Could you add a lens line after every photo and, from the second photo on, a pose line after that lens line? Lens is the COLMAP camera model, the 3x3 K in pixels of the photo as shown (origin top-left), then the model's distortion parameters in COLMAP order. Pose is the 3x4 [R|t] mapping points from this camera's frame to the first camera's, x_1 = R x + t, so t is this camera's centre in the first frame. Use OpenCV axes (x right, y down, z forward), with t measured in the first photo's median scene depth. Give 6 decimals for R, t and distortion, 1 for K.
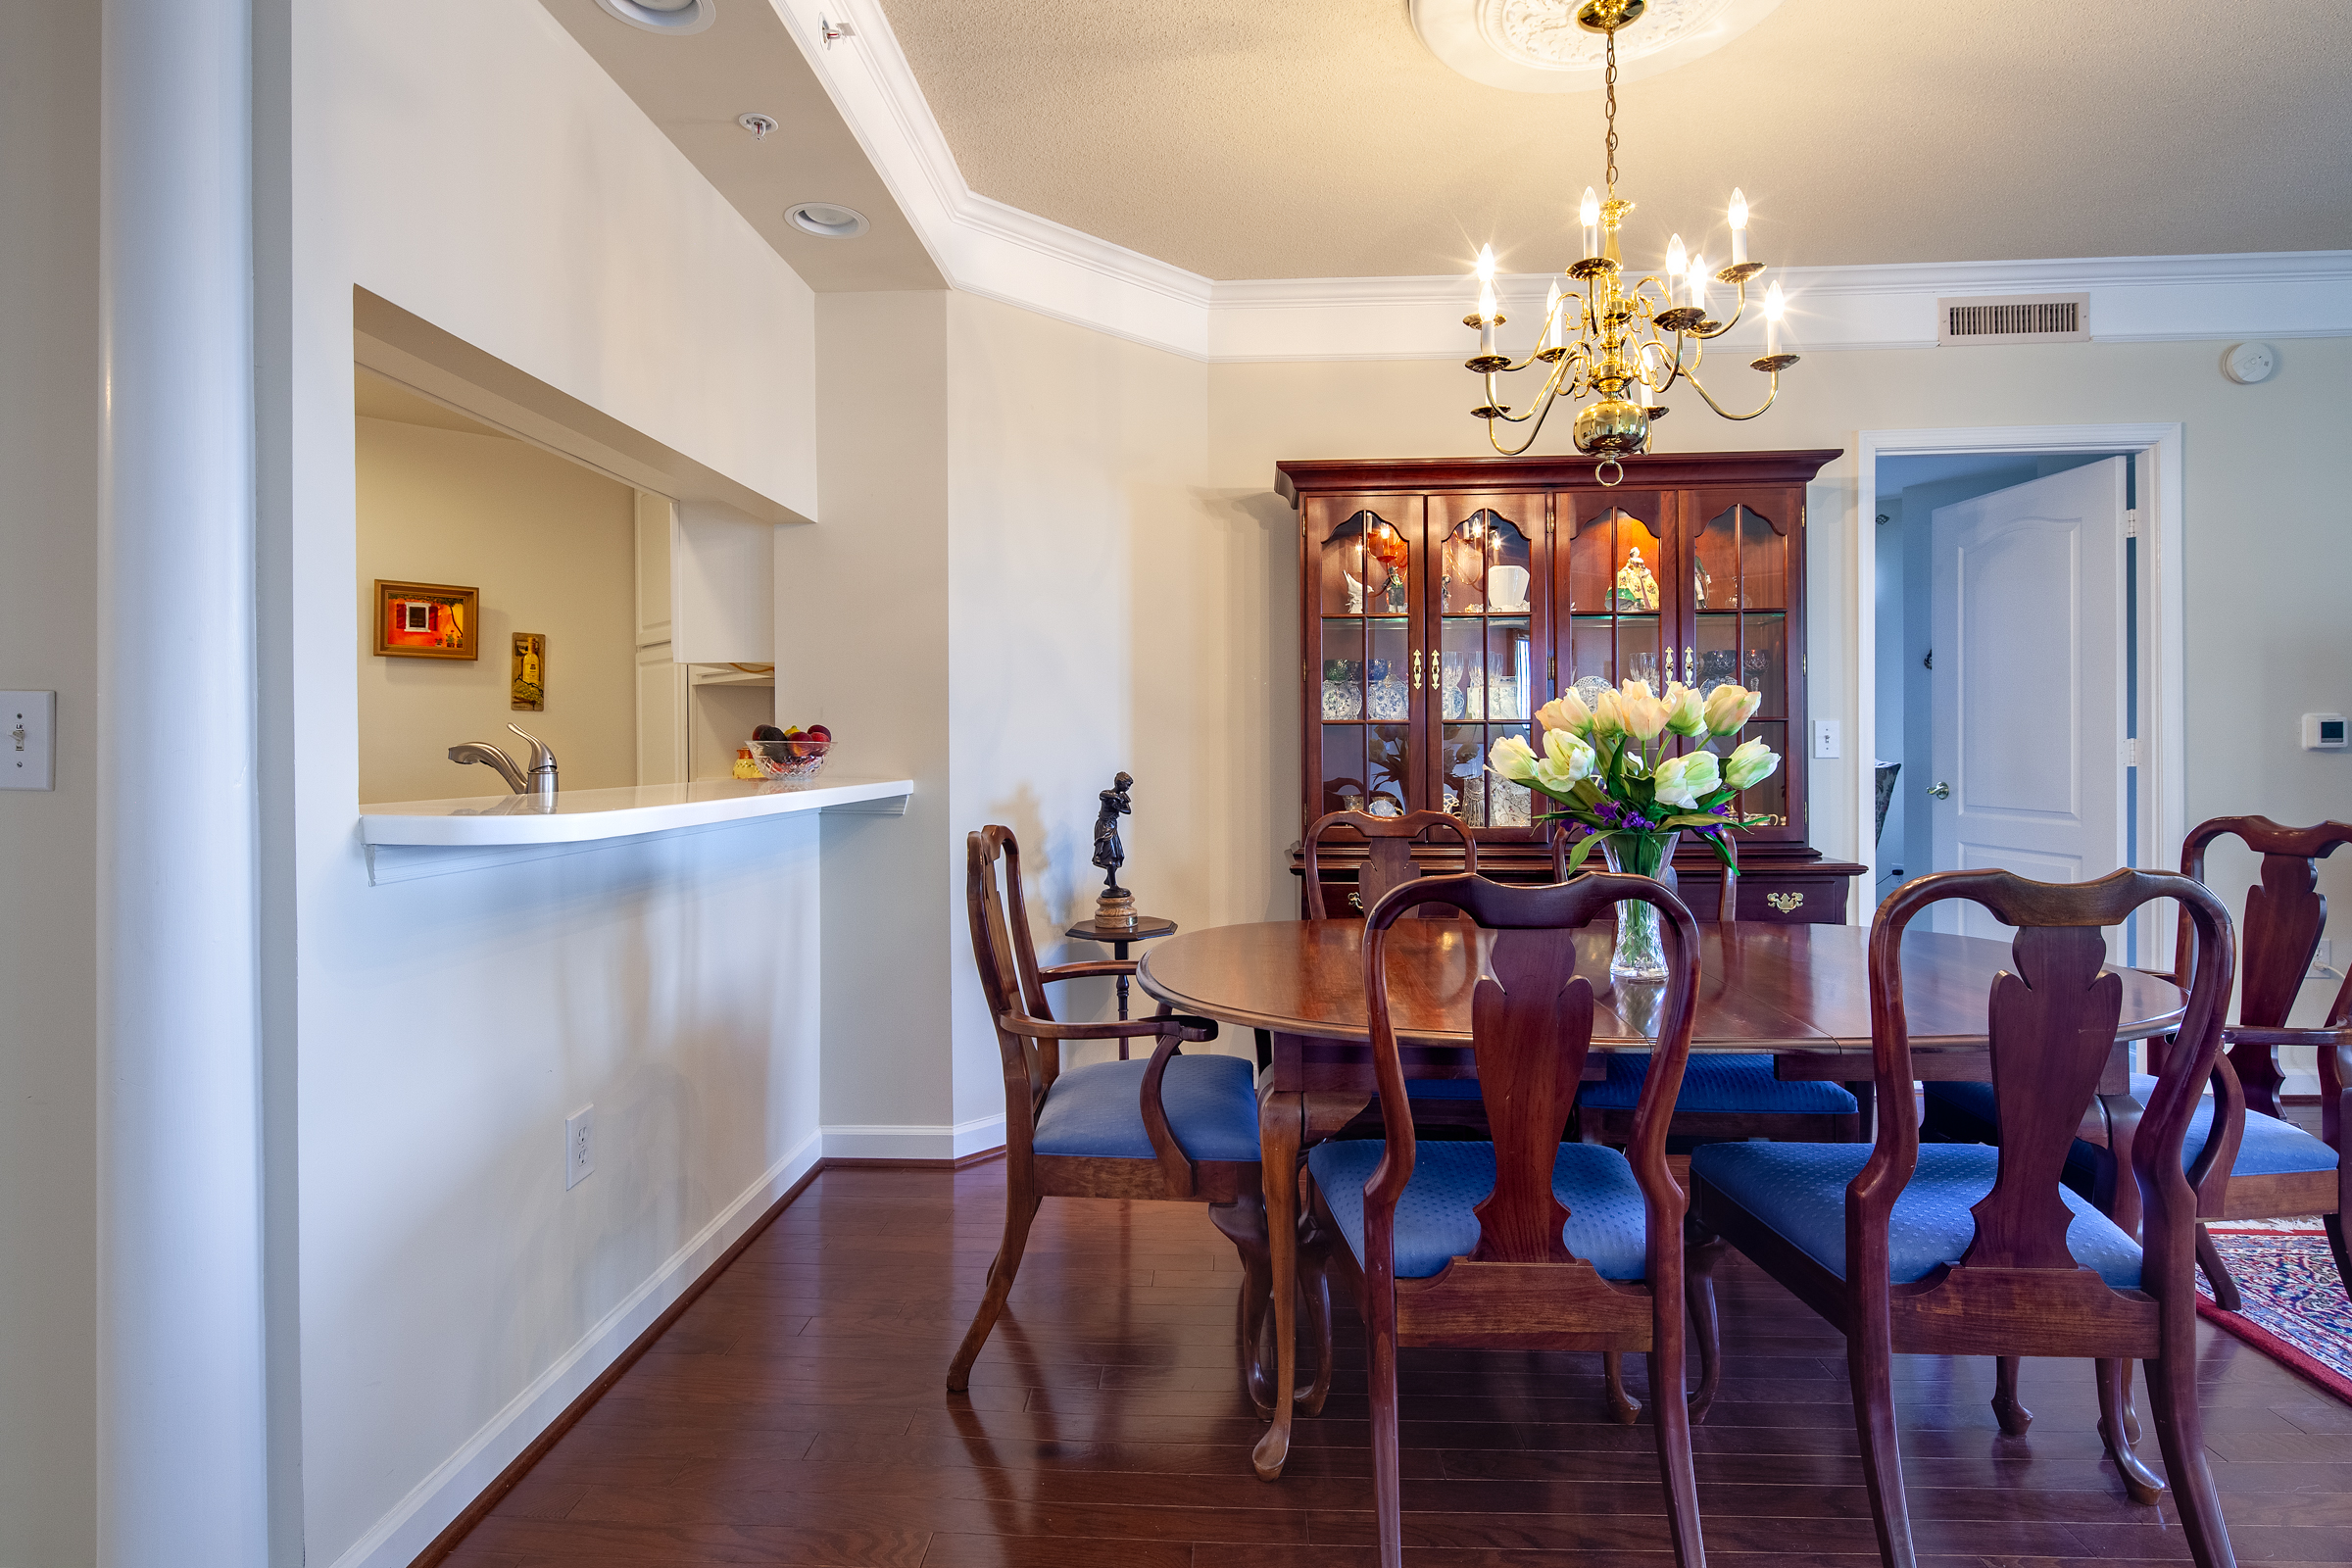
lens RADIAL K [[1152.8, 0, 1183.5], [0, 1152.8, 748.1], [0, 0, 1]] dist [0.003648, -0.000024]
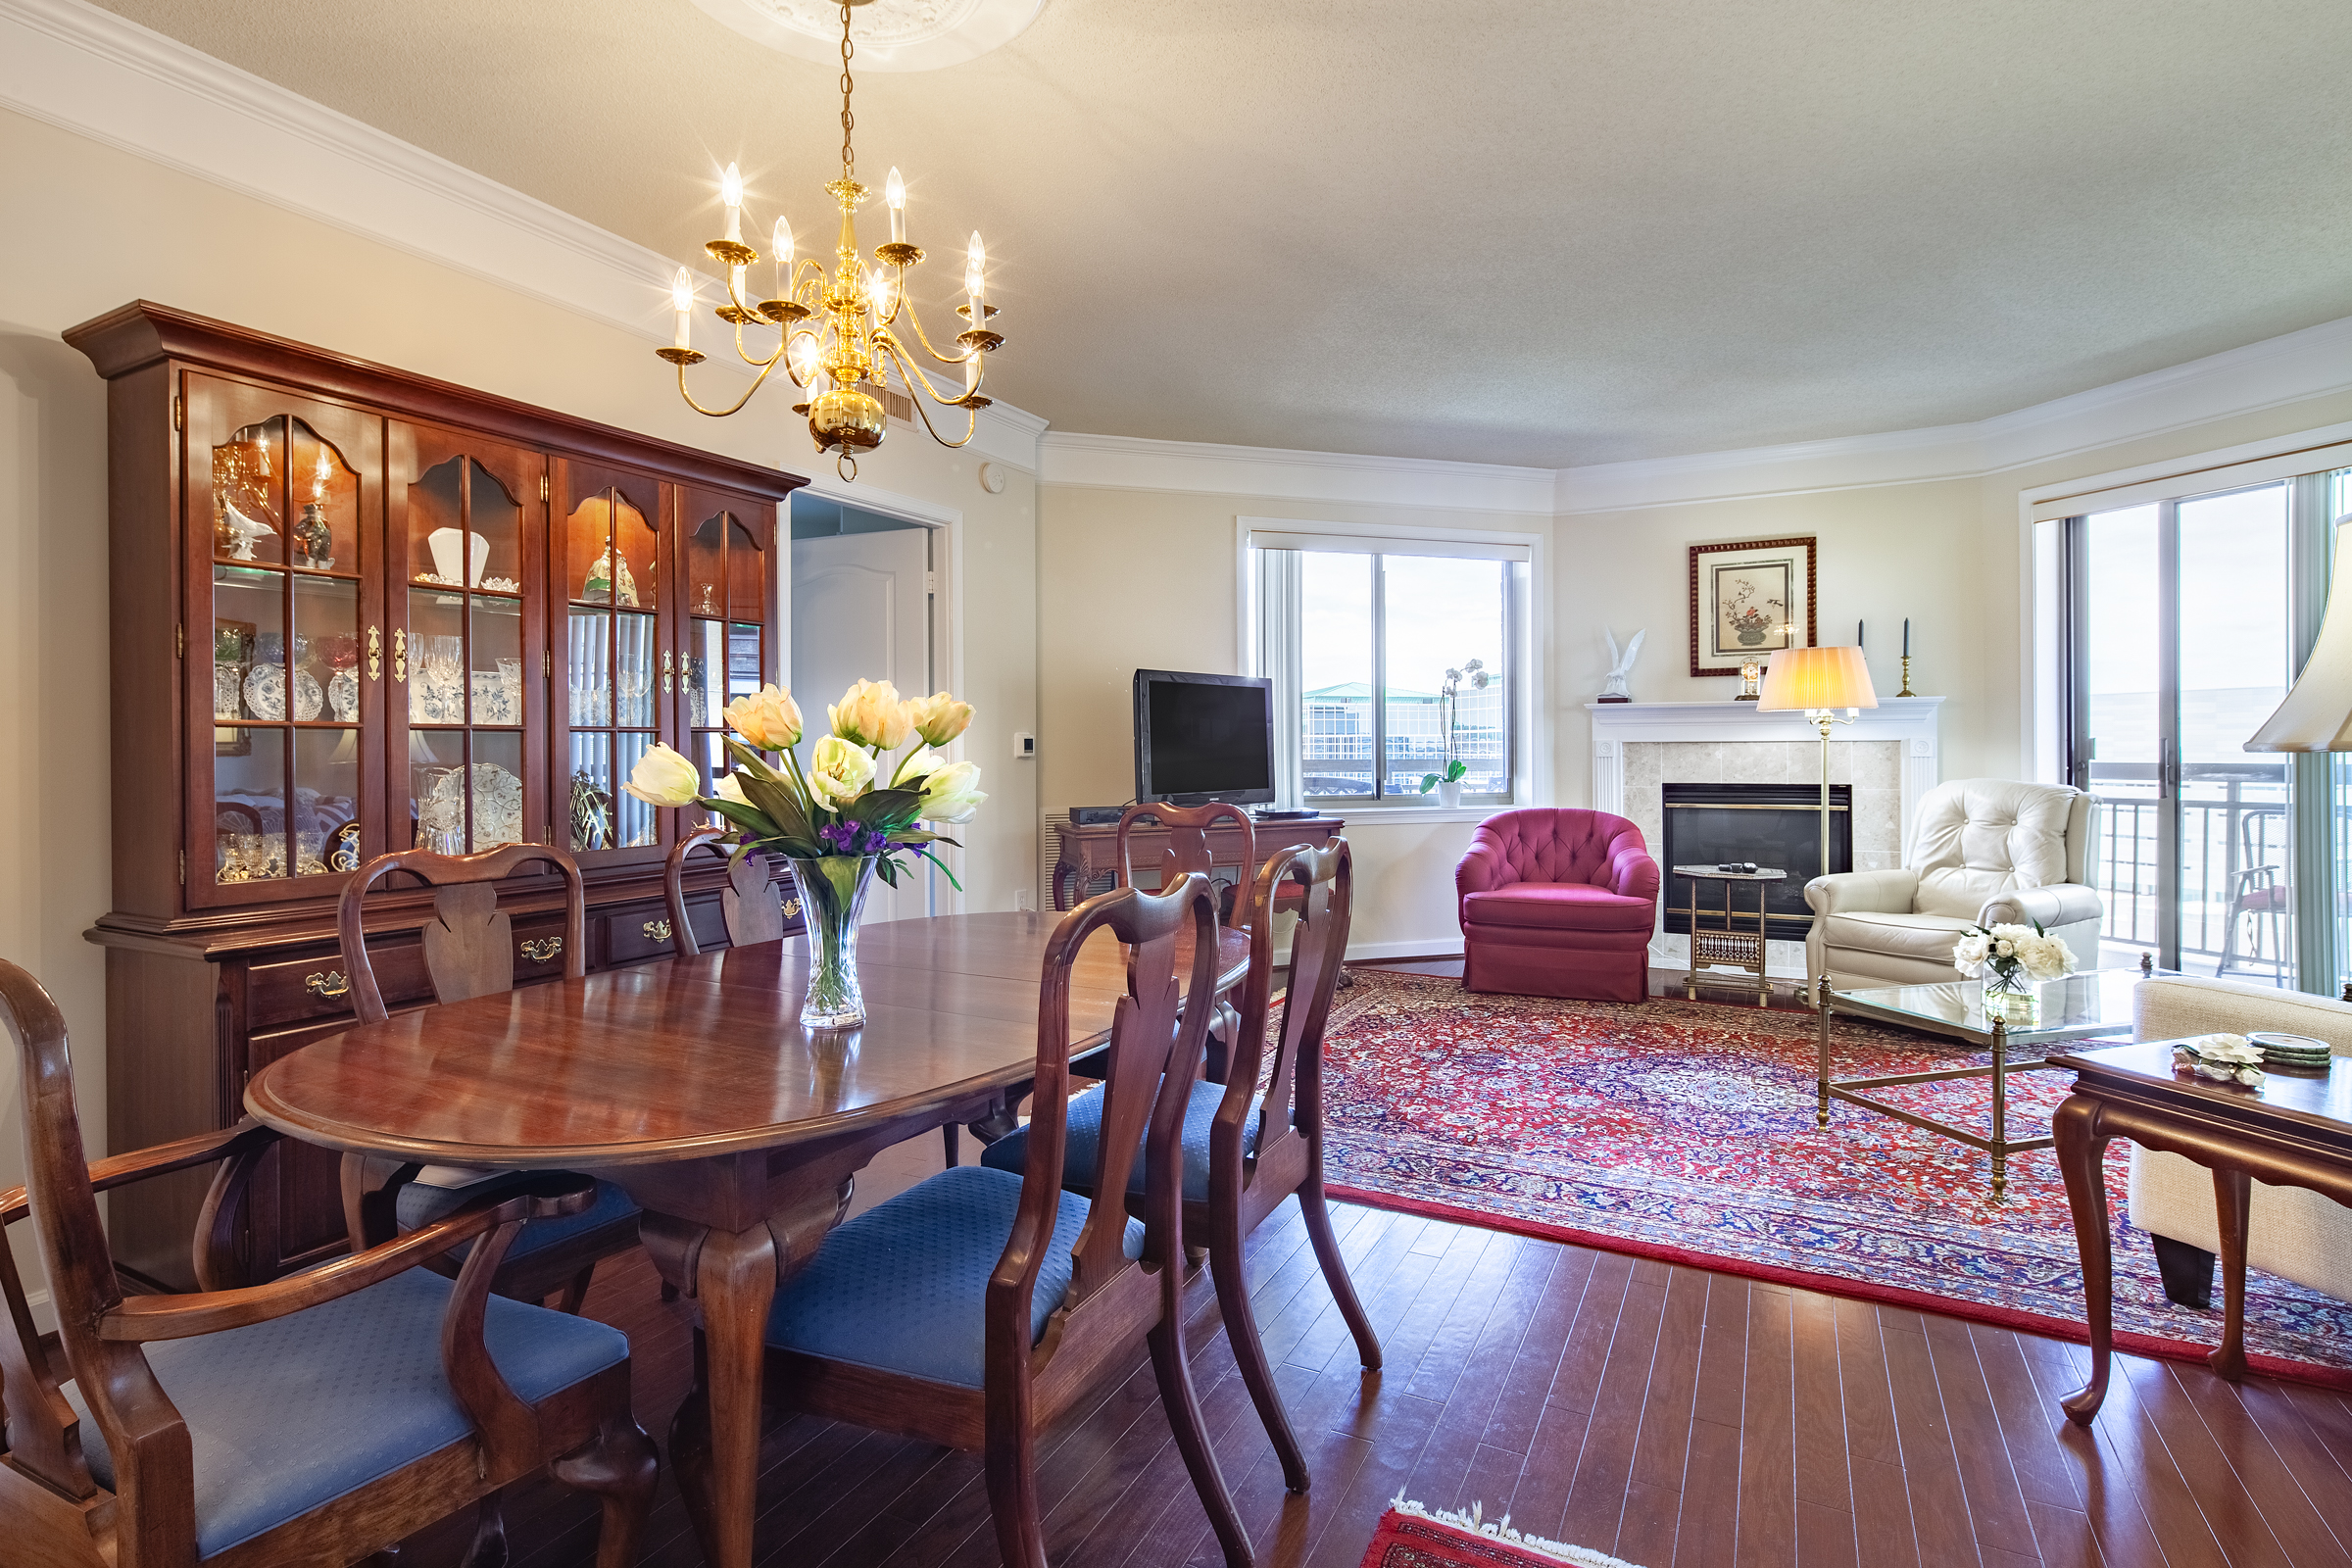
lens RADIAL K [[1152.8, 0, 1183.5], [0, 1152.8, 748.1], [0, 0, 1]] dist [0.003648, -0.000024]
pose [[0.420745, 0.002932, 0.907174, -0.242956], [0.007054, 0.999954, -0.006503, -0.000055], [-0.907151, 0.009135, 0.420705, 0.230635]]
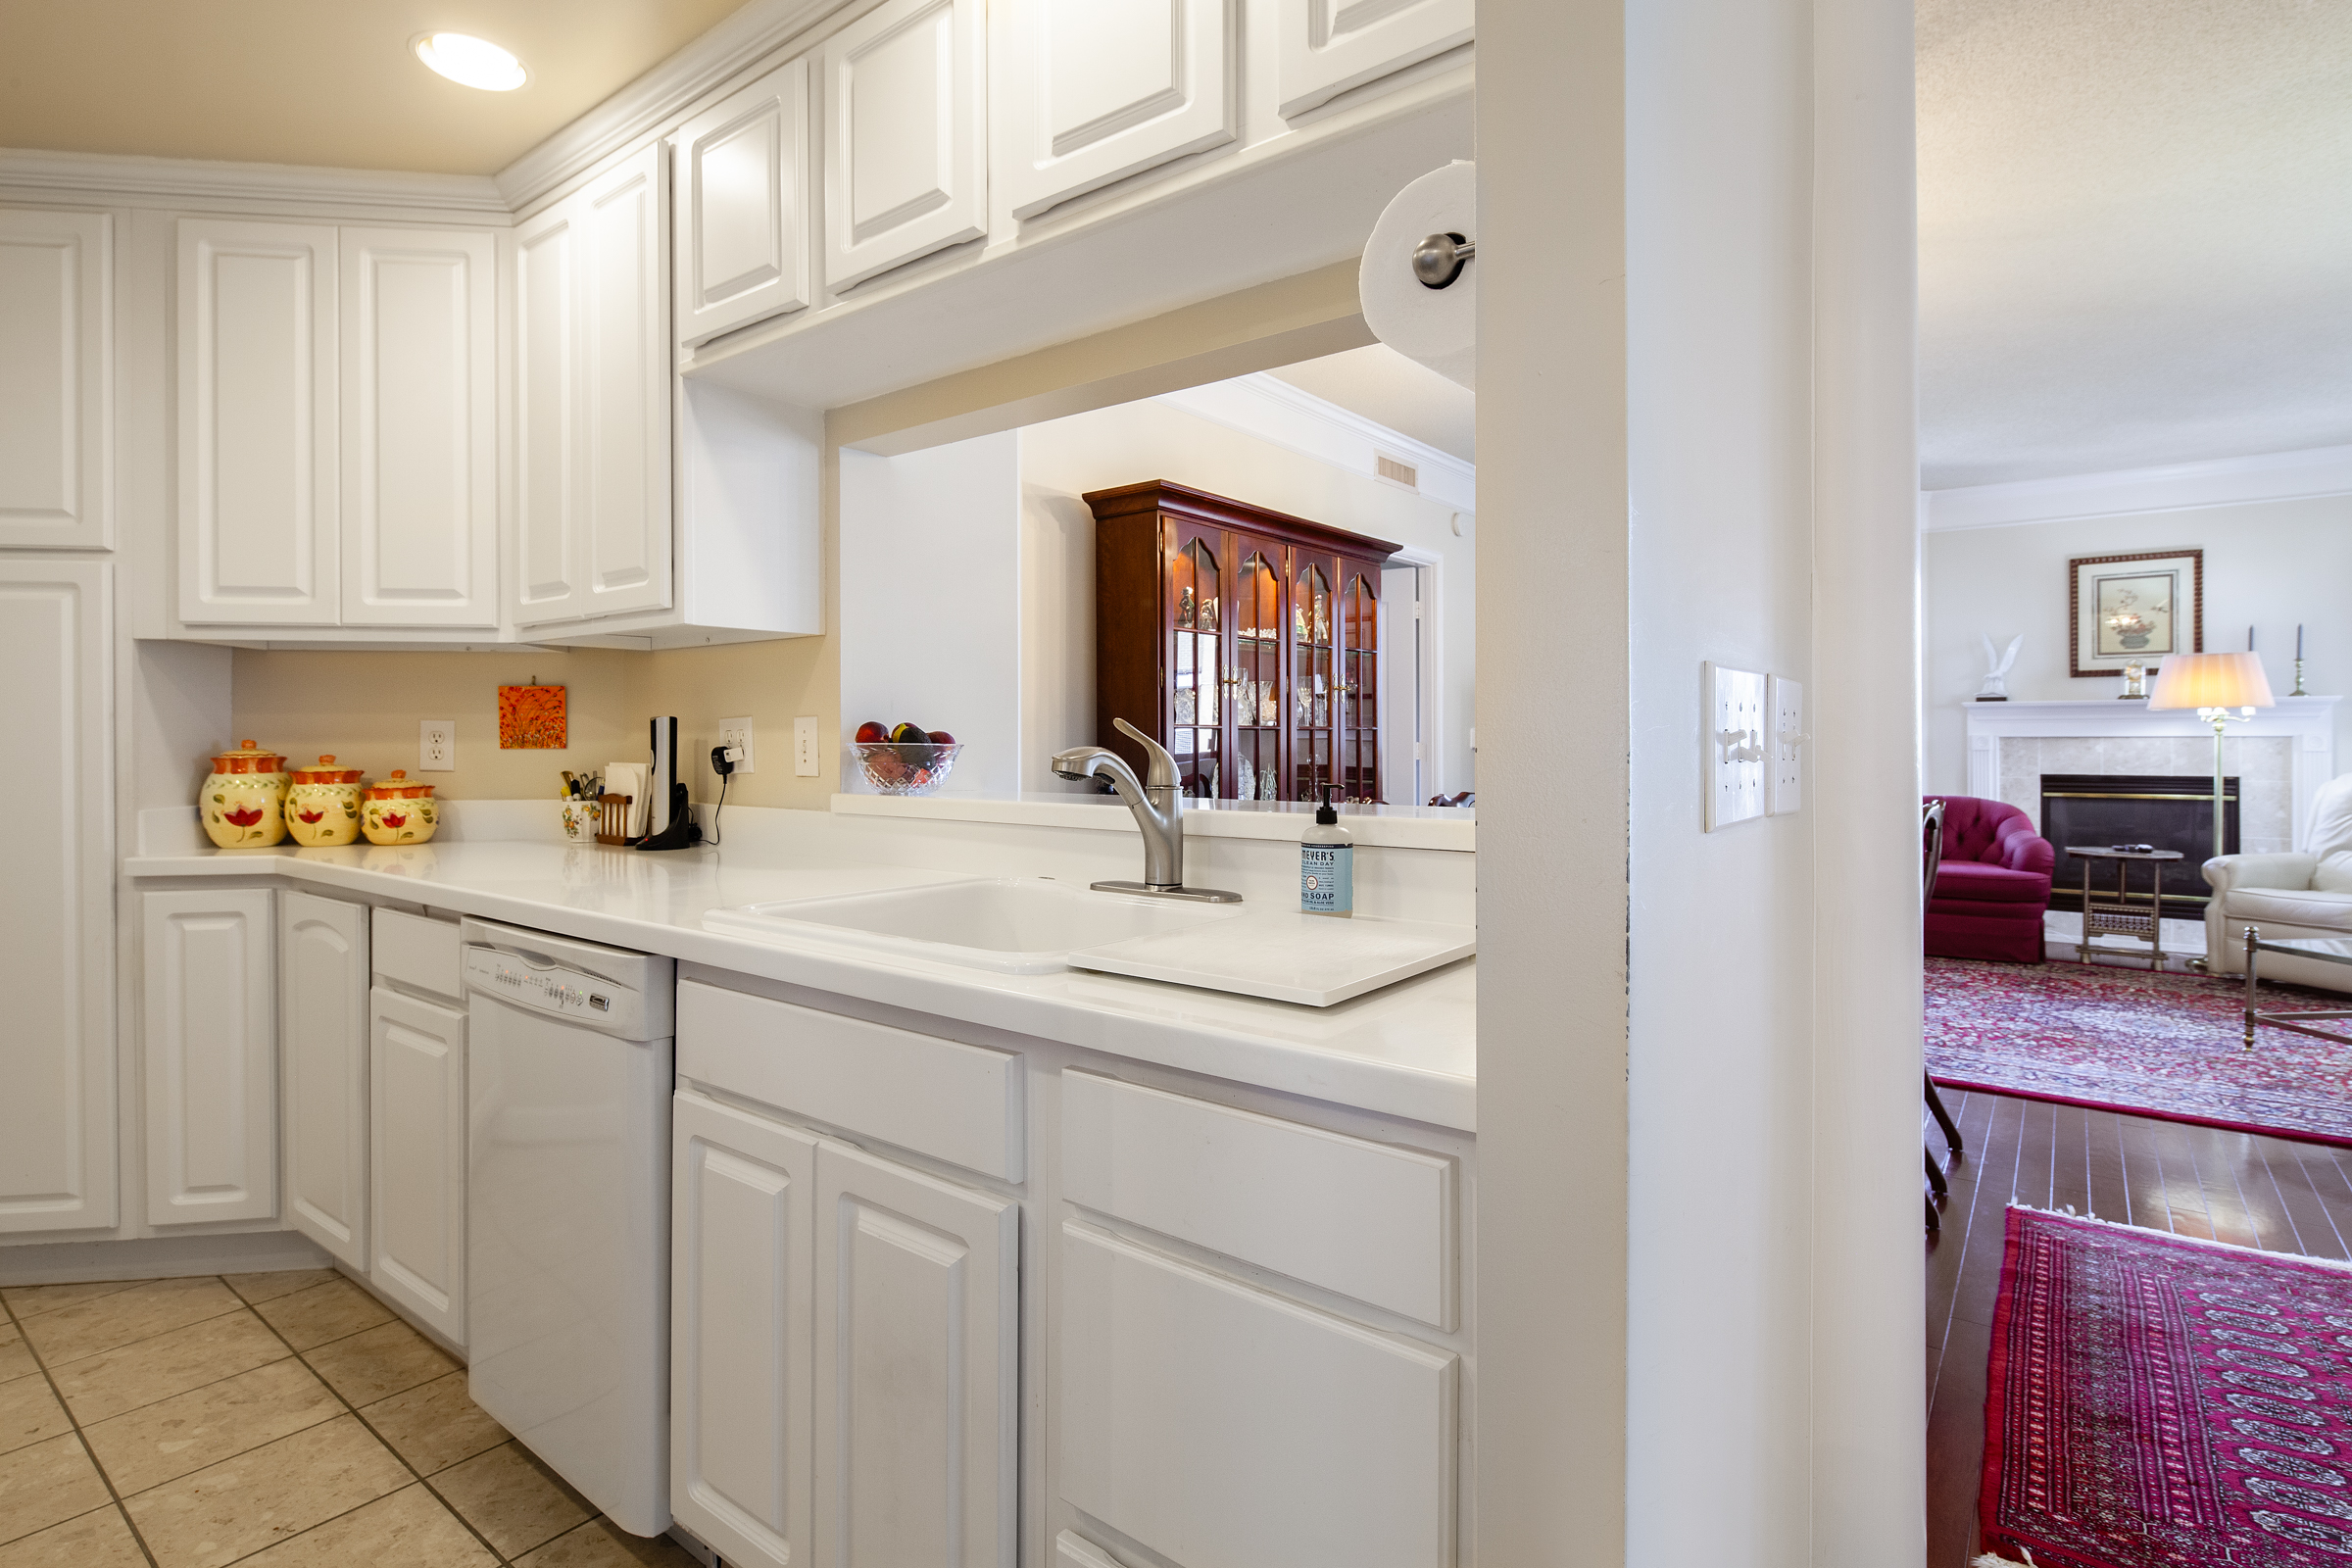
lens RADIAL K [[1160.8, 0, 1173.6], [0, 1160.8, 741.3], [0, 0, 1]] dist [-0.002059, -0.001616]
pose [[0.578701, 0.002494, 0.815536, -0.774858], [0.002906, 0.999983, -0.005120, -0.002320], [-0.815535, 0.005332, 0.578684, 0.370388]]
